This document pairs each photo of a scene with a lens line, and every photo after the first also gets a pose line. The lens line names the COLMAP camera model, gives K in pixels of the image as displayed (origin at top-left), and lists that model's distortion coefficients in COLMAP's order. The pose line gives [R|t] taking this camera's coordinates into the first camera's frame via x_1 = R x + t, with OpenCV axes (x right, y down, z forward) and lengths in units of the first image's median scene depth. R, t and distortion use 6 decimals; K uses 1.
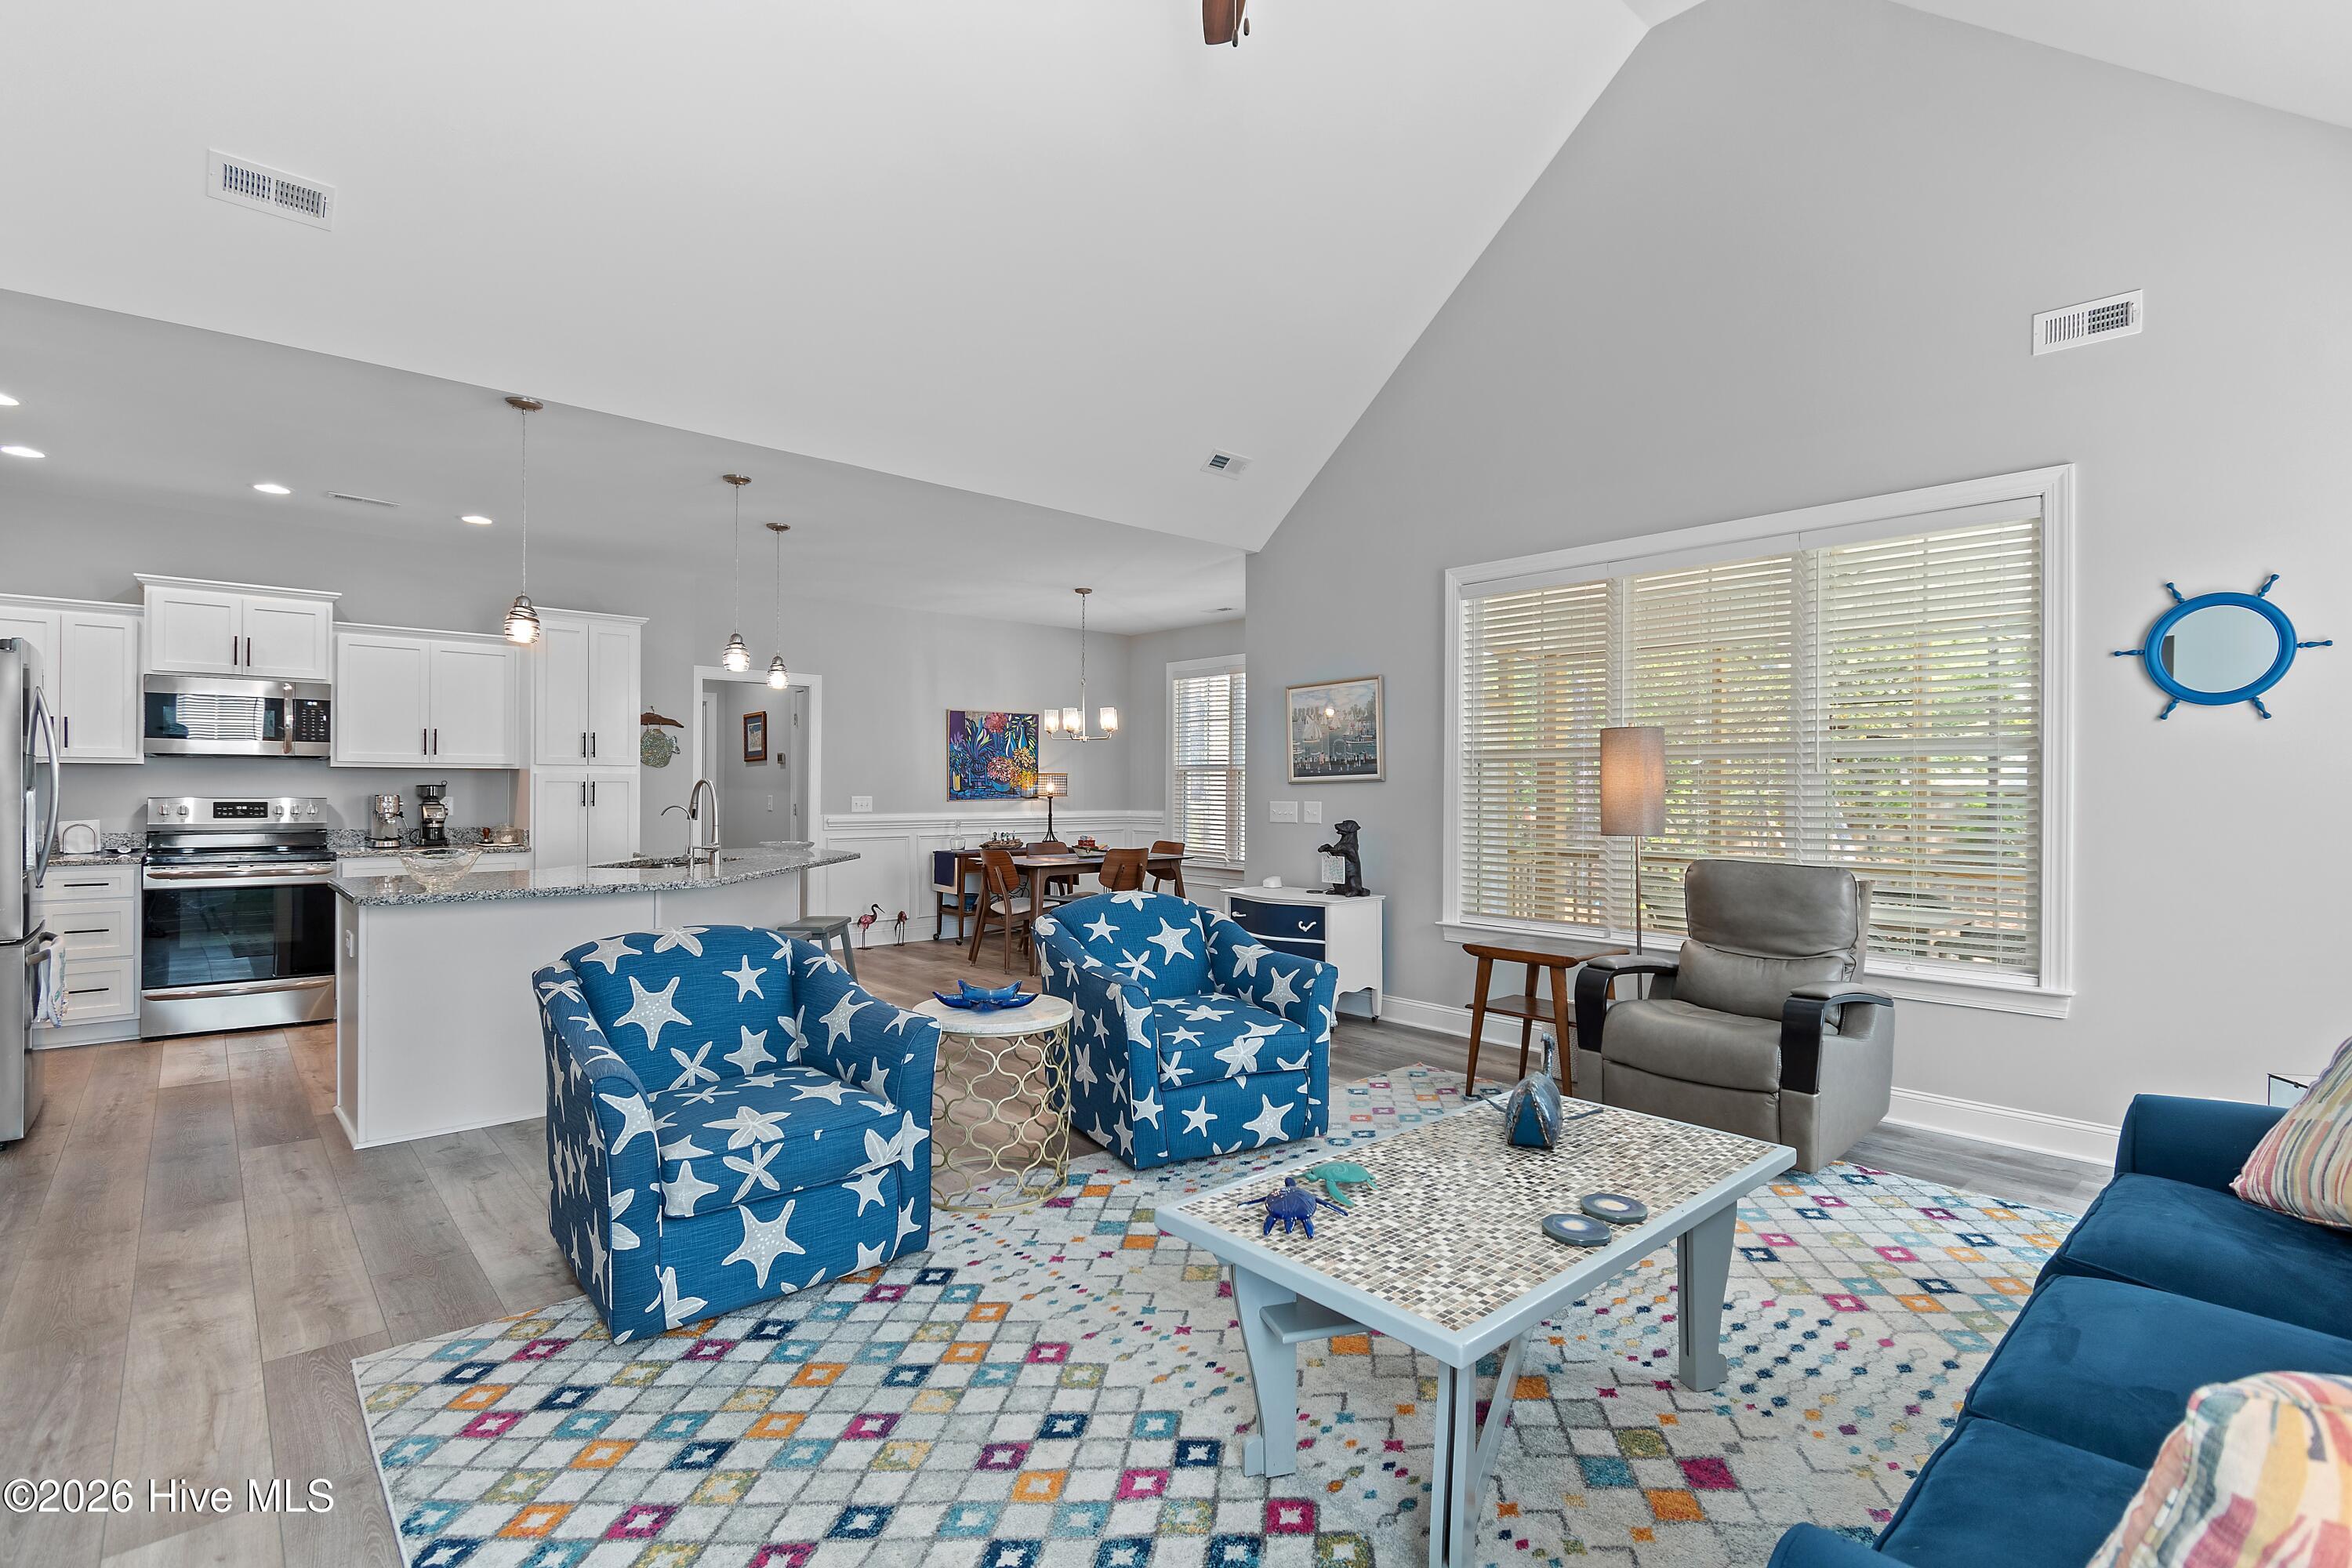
lens RADIAL K [[1089.2, 0, 1169.4], [0, 1089.2, 790.0], [0, 0, 1]] dist [0.006096, -0.007747]
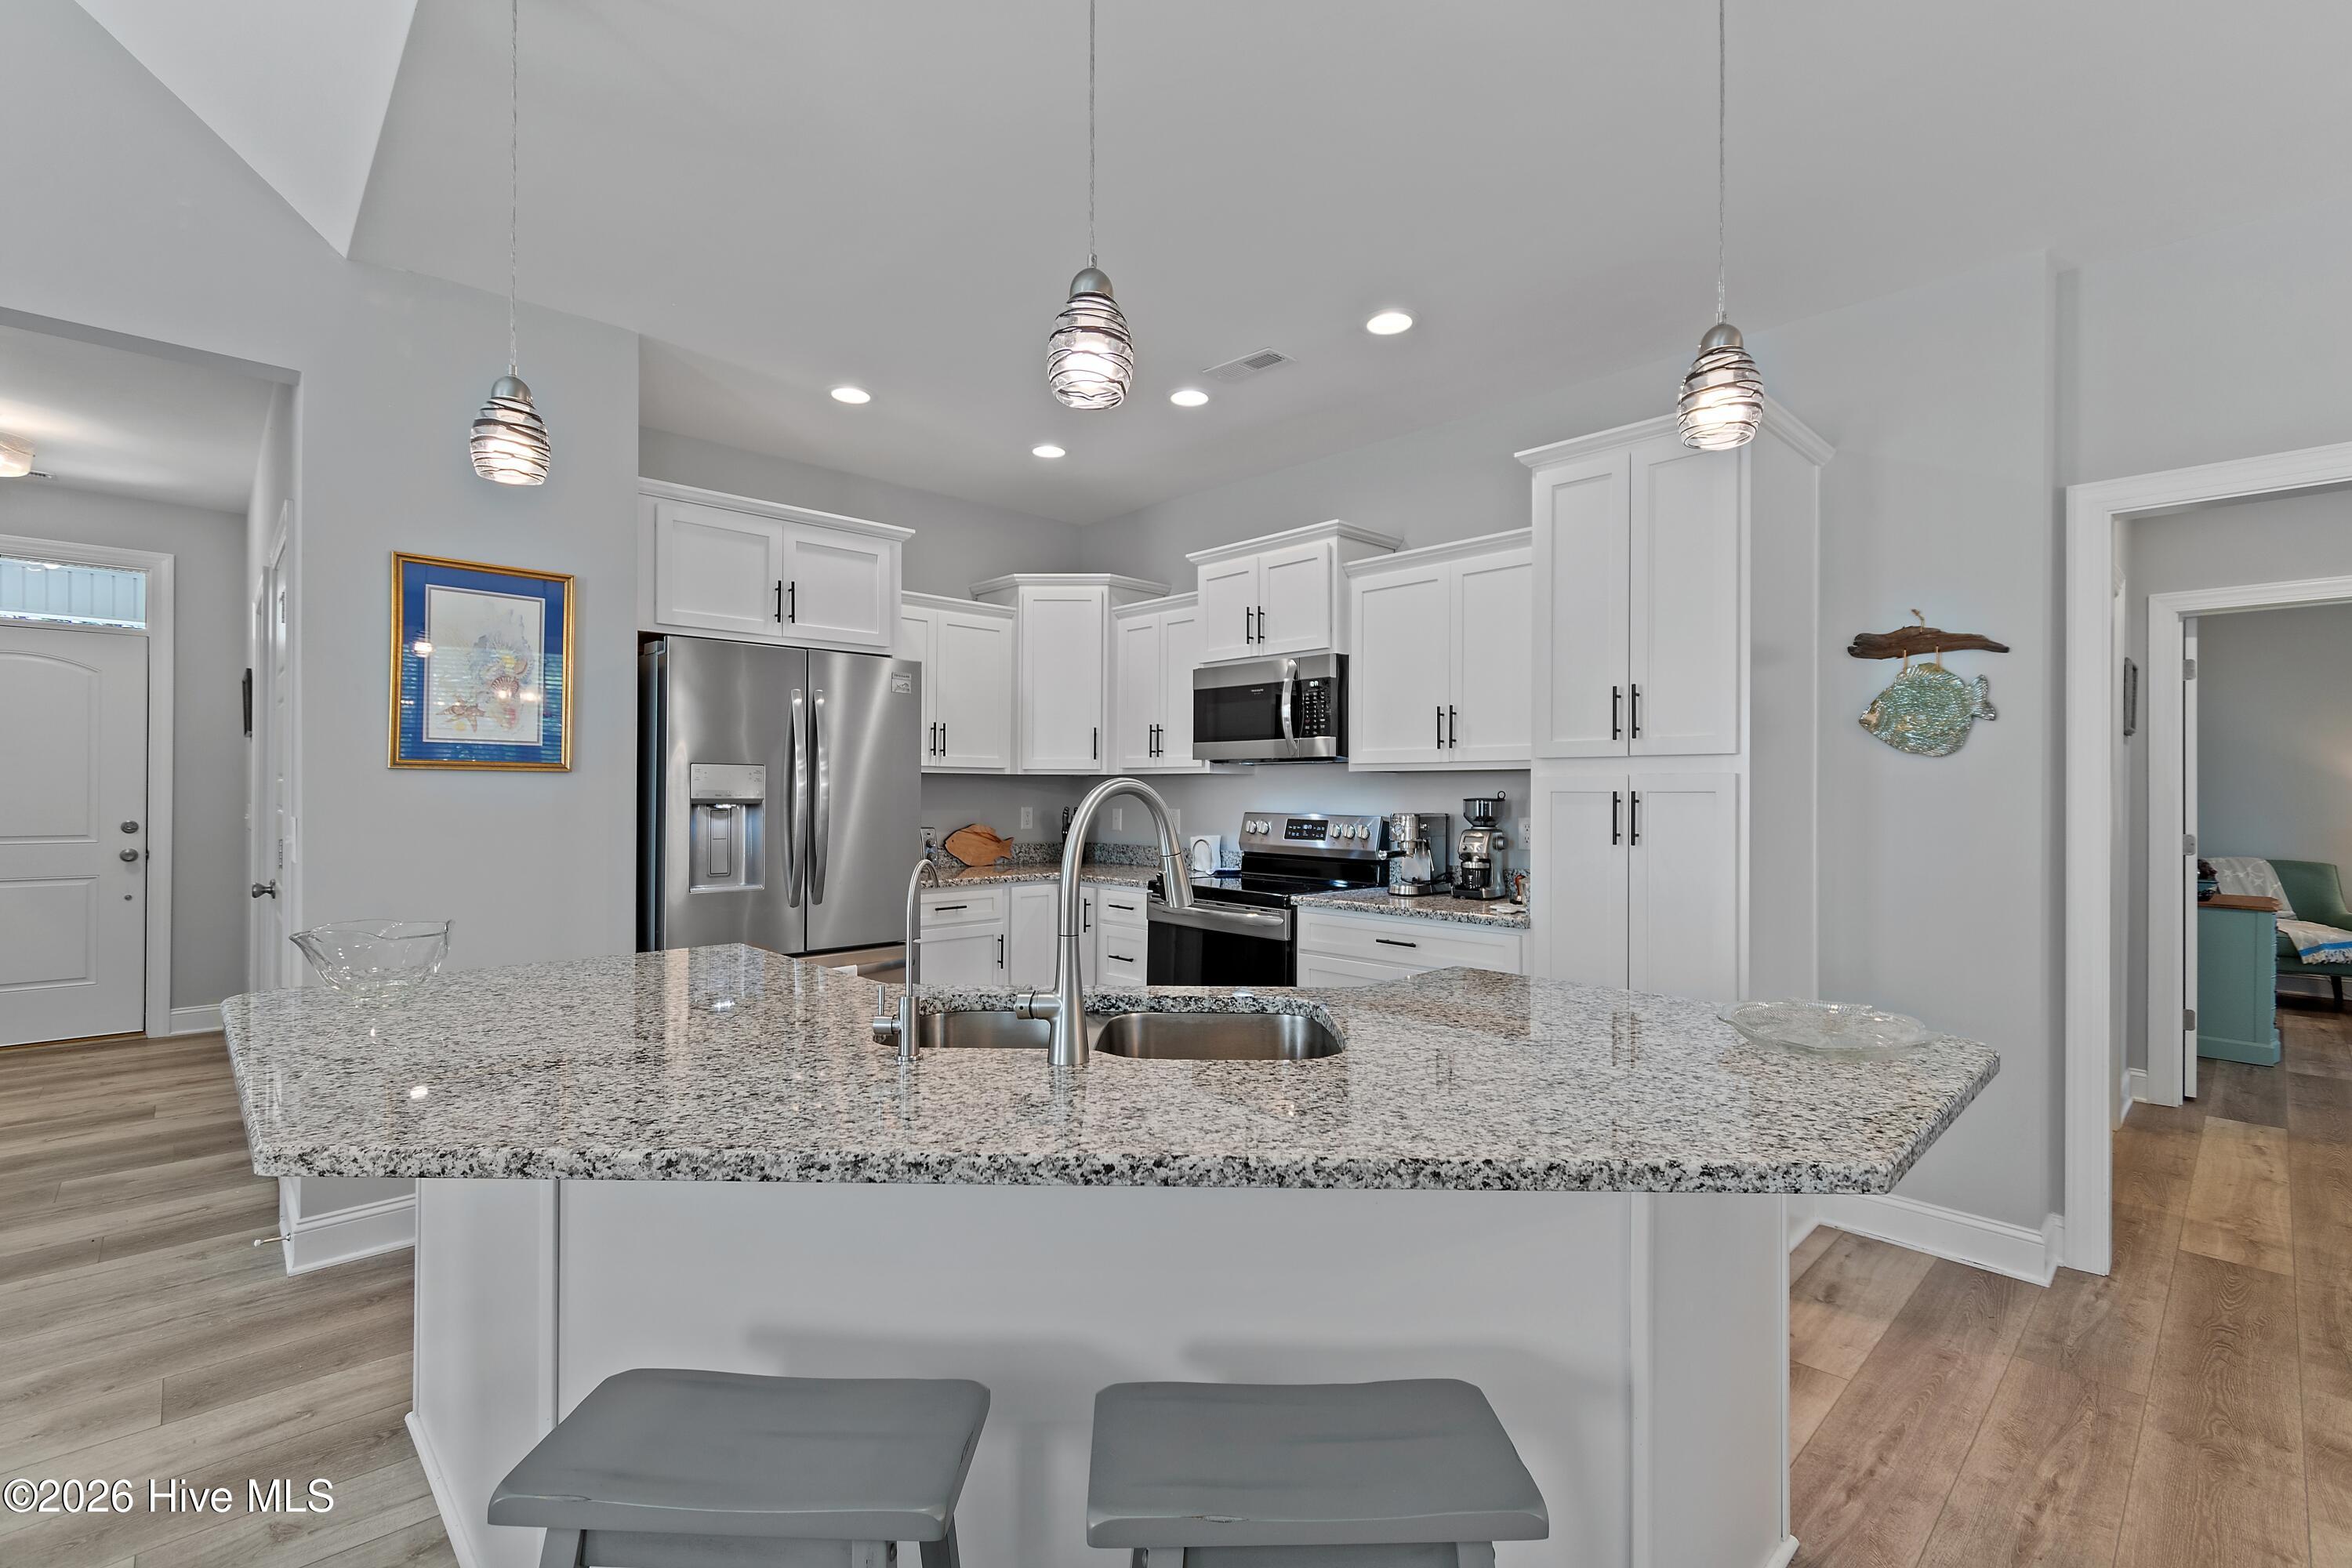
lens RADIAL K [[1037.8, 0, 1170.0], [0, 1037.8, 786.4], [0, 0, 1]] dist [0.003147, -0.000738]
pose [[0.022590, -0.008568, -0.999708, -0.106597], [-0.006505, 0.999941, -0.008717, -0.005501], [0.999724, 0.006700, 0.022533, 0.866772]]
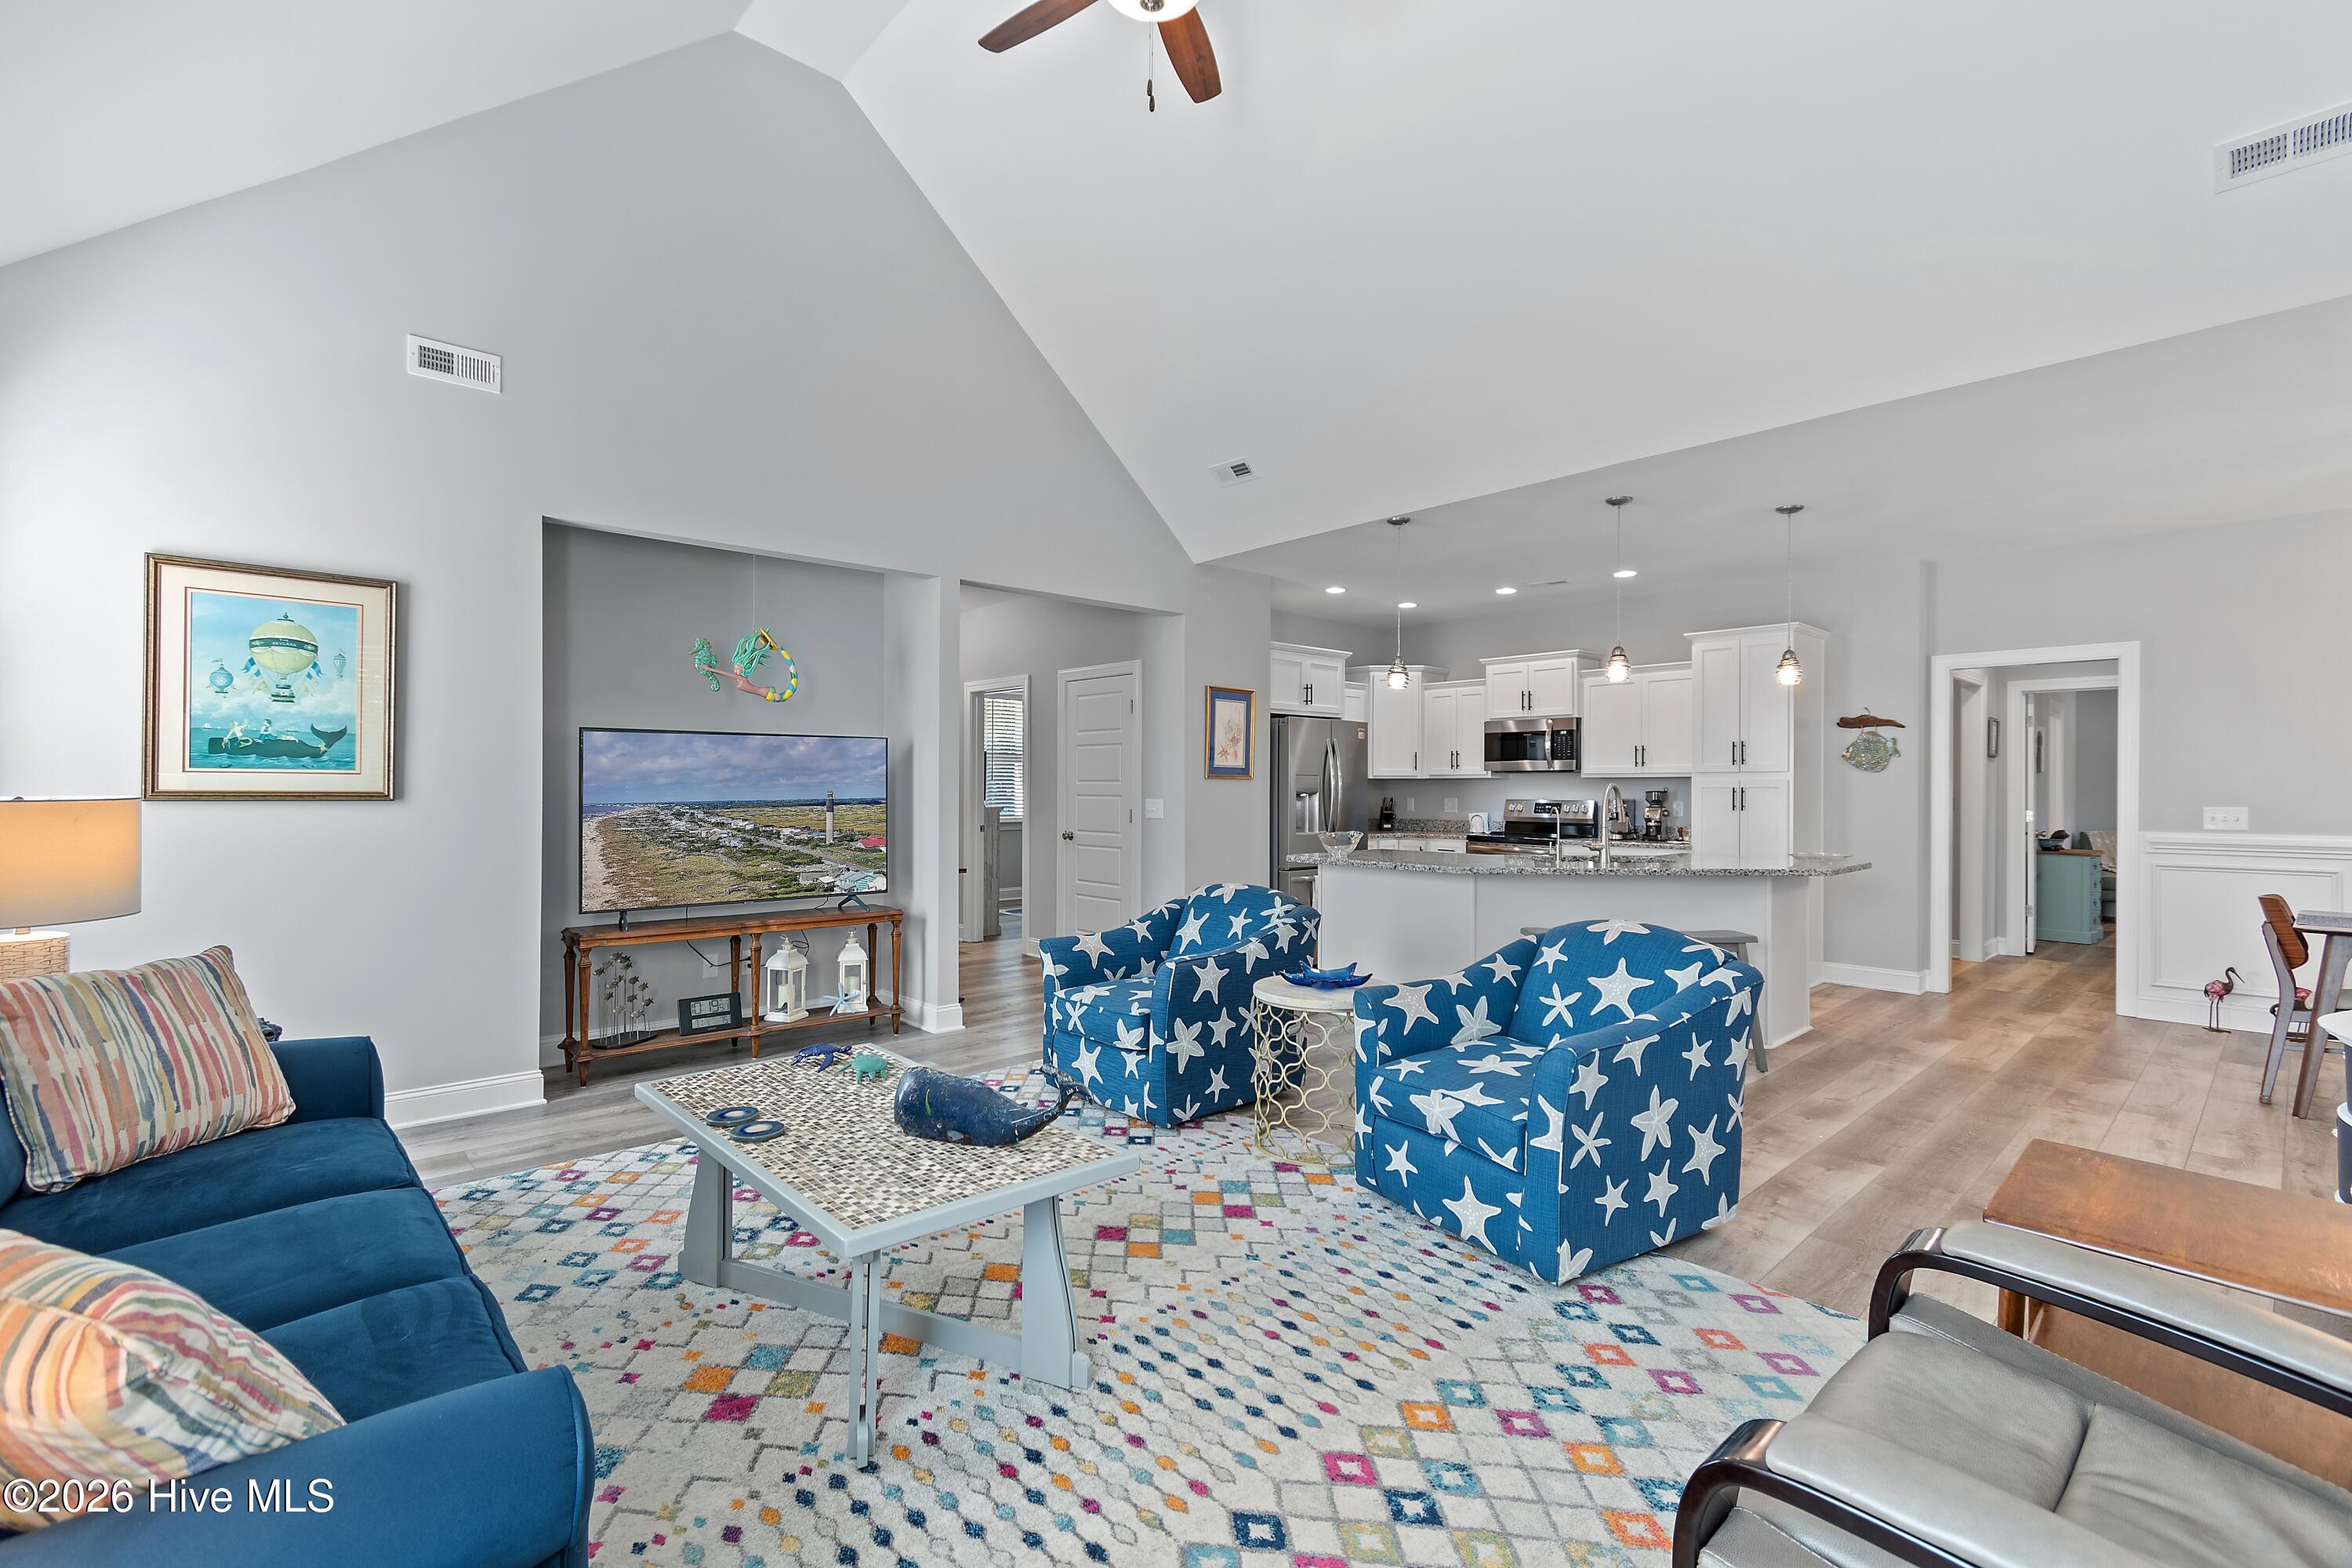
lens RADIAL K [[1037.8, 0, 1170.0], [0, 1037.8, 786.4], [0, 0, 1]] dist [0.003147, -0.000738]
pose [[0.004835, -0.007211, -0.999962, 0.518331], [-0.005935, 0.999956, -0.007240, 0.001774], [0.999971, 0.005970, 0.004792, 0.479525]]
